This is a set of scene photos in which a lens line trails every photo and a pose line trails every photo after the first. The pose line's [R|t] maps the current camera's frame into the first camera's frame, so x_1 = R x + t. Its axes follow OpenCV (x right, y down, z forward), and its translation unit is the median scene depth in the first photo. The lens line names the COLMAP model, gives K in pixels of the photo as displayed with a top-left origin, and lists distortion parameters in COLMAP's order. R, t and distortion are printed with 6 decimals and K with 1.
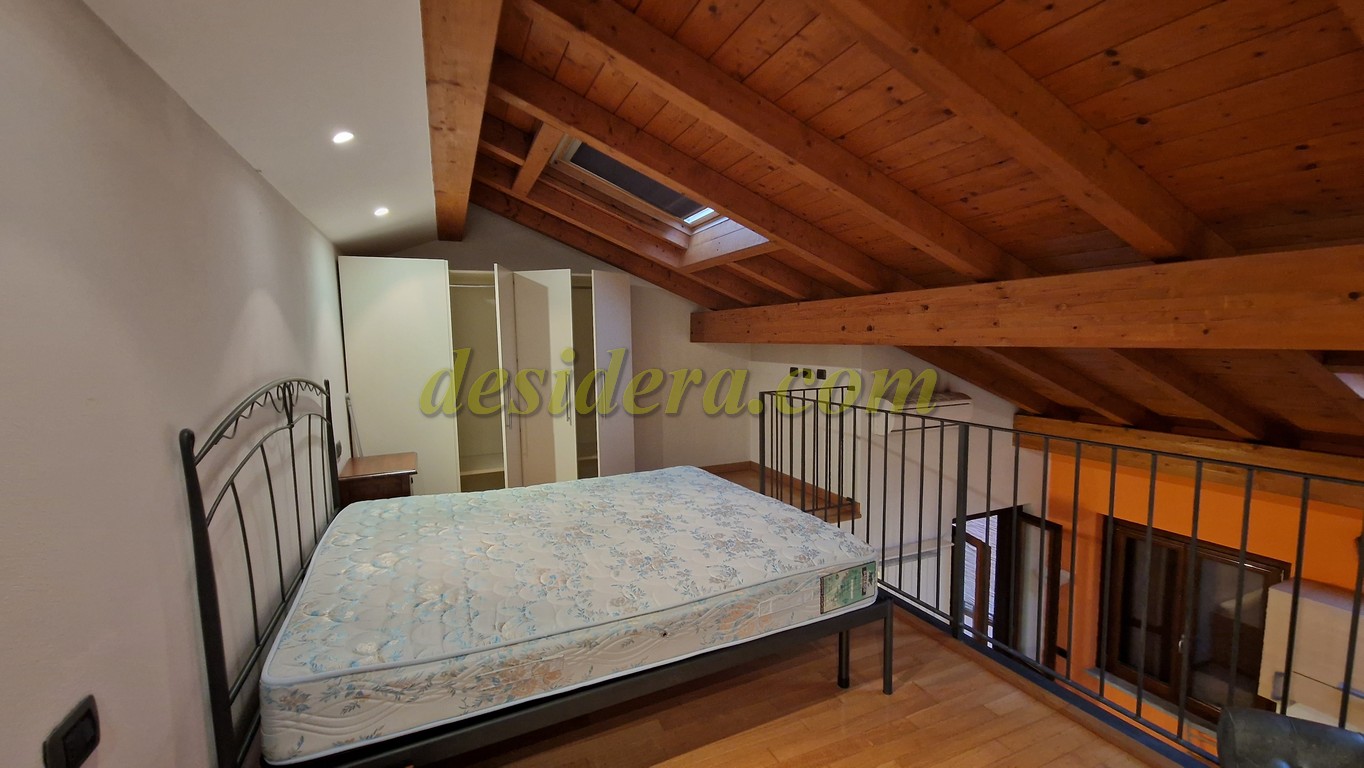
lens RADIAL K [[553.8, 0, 678.0], [0, 553.8, 391.2], [0, 0, 1]] dist [-0.001926, -0.000375]
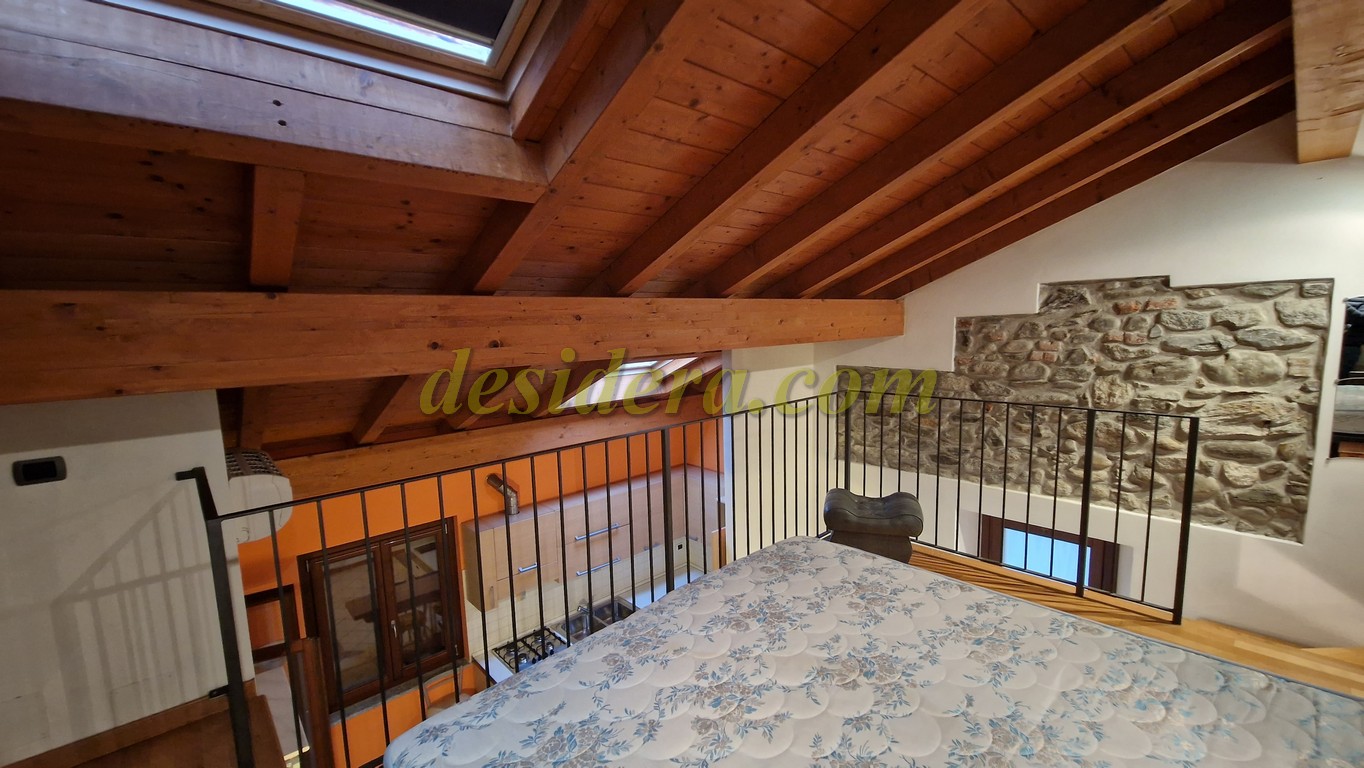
lens RADIAL K [[553.8, 0, 678.0], [0, 553.8, 391.2], [0, 0, 1]] dist [-0.001926, -0.000375]
pose [[-0.323082, -0.084695, 0.942573, -0.505176], [0.132901, 0.982057, 0.133797, -0.154272], [-0.936993, 0.168497, -0.306029, 1.314381]]
